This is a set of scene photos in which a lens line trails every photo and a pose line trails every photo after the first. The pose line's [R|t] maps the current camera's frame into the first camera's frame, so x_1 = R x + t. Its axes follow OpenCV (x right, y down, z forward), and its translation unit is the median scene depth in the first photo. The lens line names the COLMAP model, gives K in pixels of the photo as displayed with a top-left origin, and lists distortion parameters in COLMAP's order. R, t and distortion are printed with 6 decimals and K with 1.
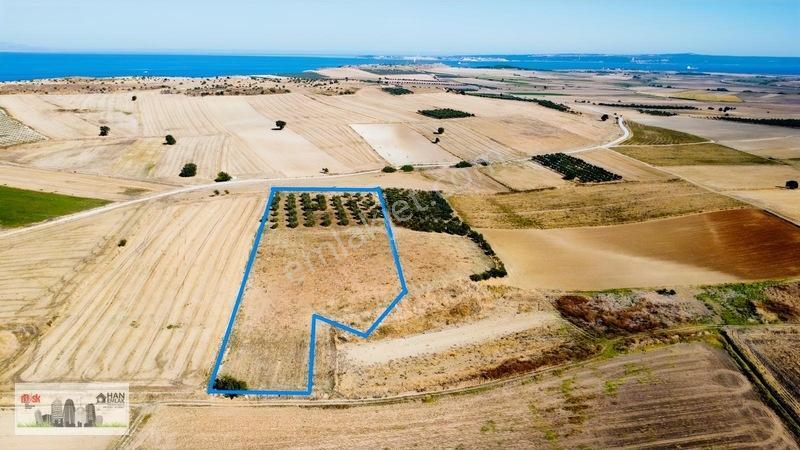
lens RADIAL K [[580.9, 0, 400.0], [0, 580.9, 225.0], [0, 0, 1]] dist [-0.023411, -0.009841]
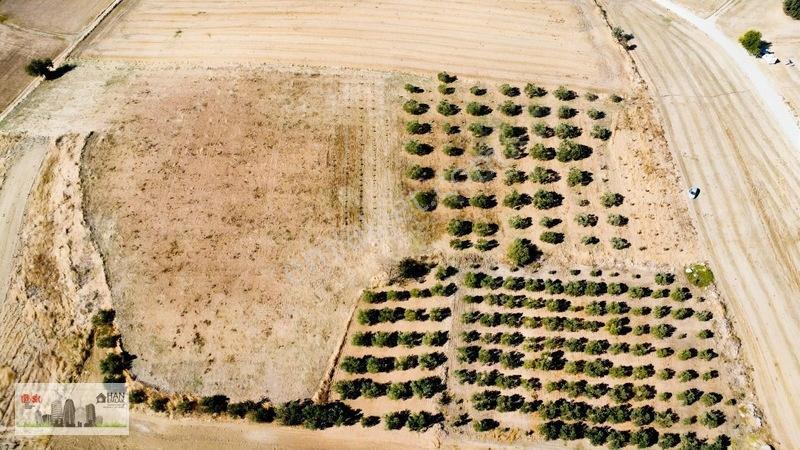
lens RADIAL K [[580.9, 0, 400.0], [0, 580.9, 225.0], [0, 0, 1]] dist [-0.023411, -0.009841]
pose [[-0.271090, 0.740194, -0.615323, 0.261968], [-0.293918, 0.545074, 0.785179, -0.380249], [0.916582, 0.393709, 0.069792, 0.953702]]
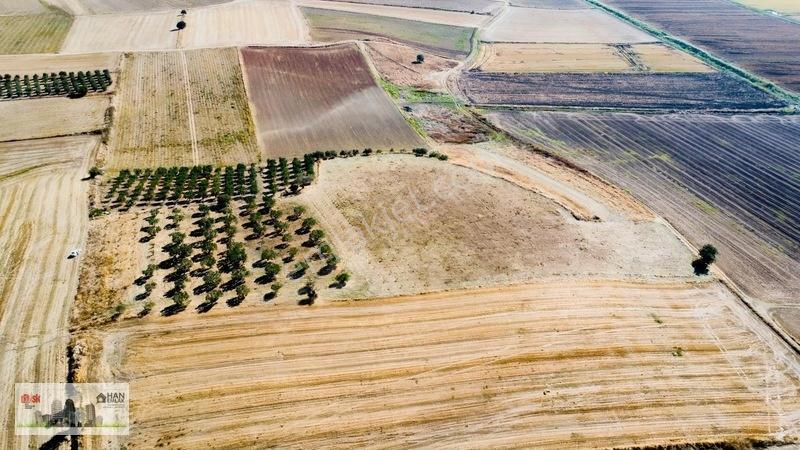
lens RADIAL K [[580.9, 0, 400.0], [0, 580.9, 225.0], [0, 0, 1]] dist [-0.023411, -0.009841]
pose [[-0.122917, -0.532747, 0.837300, -0.658443], [0.269021, 0.794221, 0.544830, -0.334197], [-0.955259, 0.292220, 0.045697, 0.855232]]
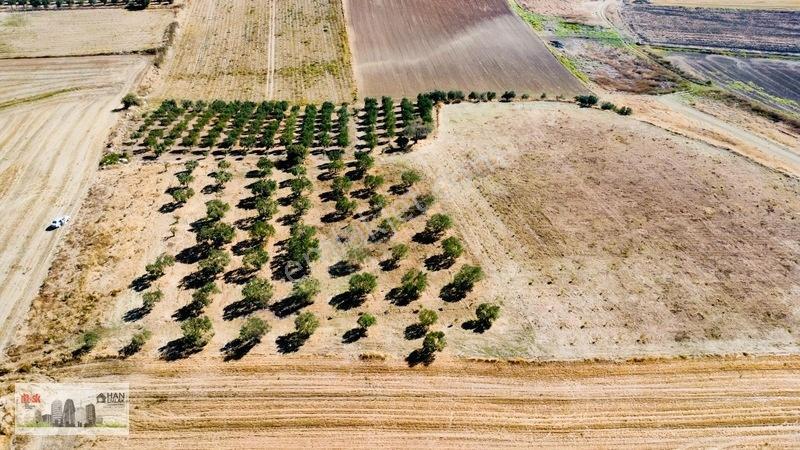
lens RADIAL K [[580.9, 0, 400.0], [0, 580.9, 225.0], [0, 0, 1]] dist [-0.023411, -0.009841]
pose [[0.047845, -0.594826, 0.802430, -0.427423], [0.287318, 0.777593, 0.559283, -0.222464], [-0.956640, 0.203794, 0.208108, 0.919775]]
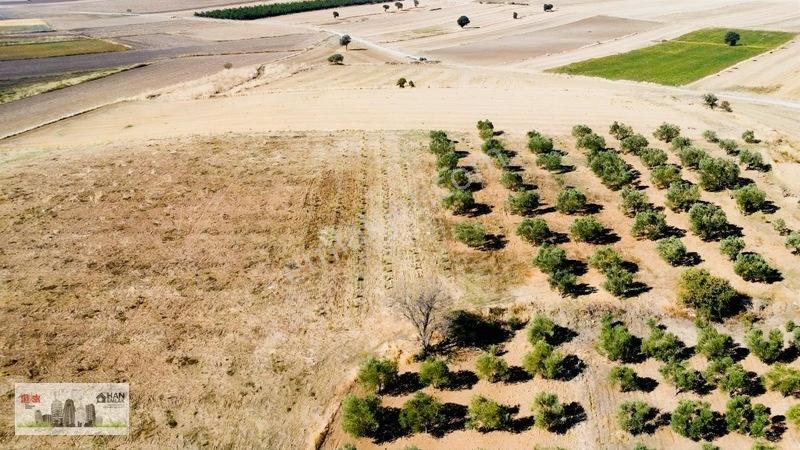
lens RADIAL K [[580.9, 0, 400.0], [0, 580.9, 225.0], [0, 0, 1]] dist [-0.023411, -0.009841]
pose [[-0.269863, 0.377161, -0.885959, 0.174672], [-0.285168, 0.847515, 0.447657, -0.115824], [0.919703, 0.373453, -0.121159, 0.996009]]
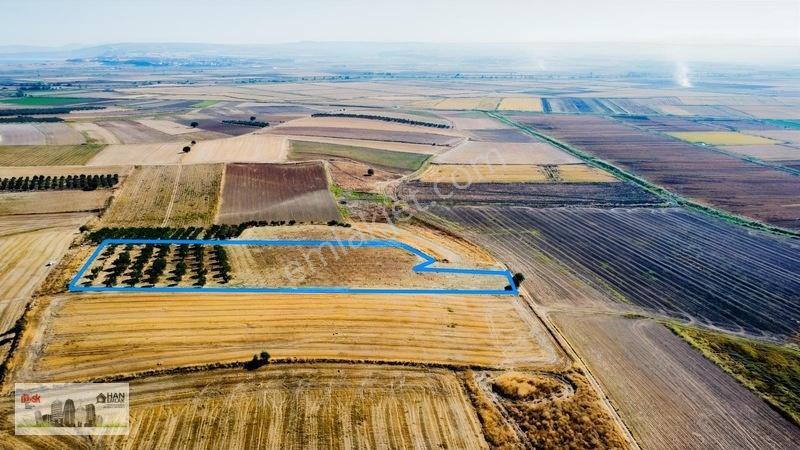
lens RADIAL K [[580.9, 0, 400.0], [0, 580.9, 225.0], [0, 0, 1]] dist [-0.023411, -0.009841]
pose [[-0.065738, -0.301690, 0.951137, -0.963217], [0.285299, 0.907724, 0.307638, -0.244272], [-0.956181, 0.291582, 0.026400, 0.677204]]
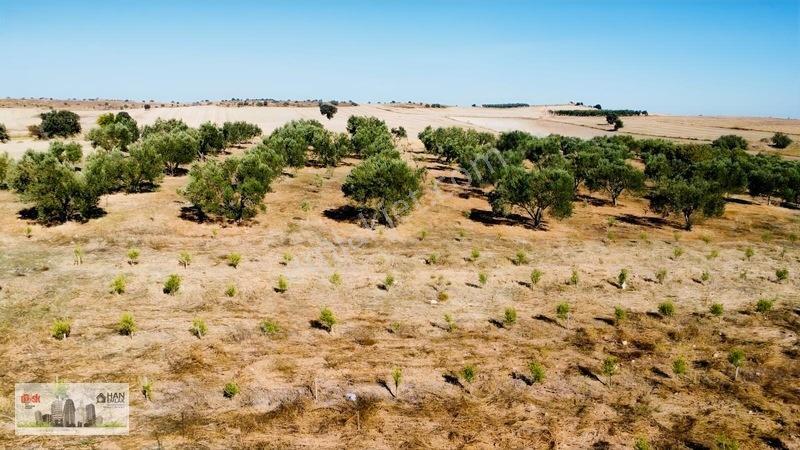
lens RADIAL K [[580.9, 0, 400.0], [0, 580.9, 225.0], [0, 0, 1]] dist [-0.023411, -0.009841]
pose [[0.990969, 0.015218, -0.133225, -0.104816], [-0.030917, 0.992700, -0.116577, 0.014376], [0.130478, 0.119643, 0.984206, 0.867753]]
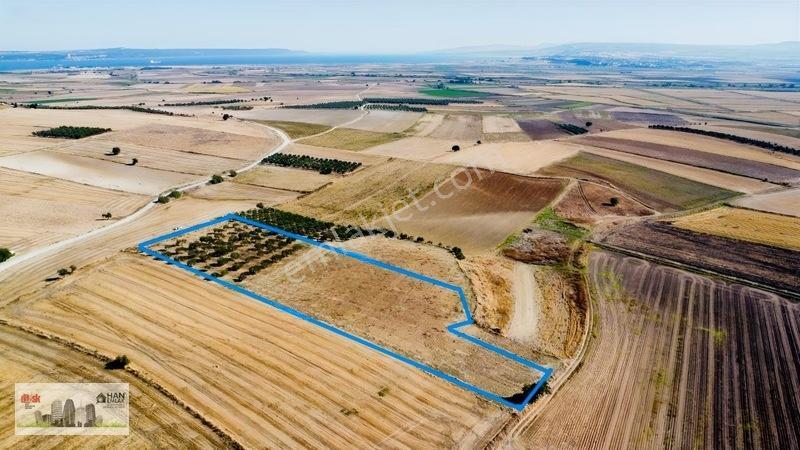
lens RADIAL K [[580.9, 0, 400.0], [0, 580.9, 225.0], [0, 0, 1]] dist [-0.023411, -0.009841]
pose [[0.621577, -0.239089, 0.745975, -0.650339], [0.231920, 0.965759, 0.116286, -0.111464], [-0.748235, 0.100725, 0.655743, 0.250780]]
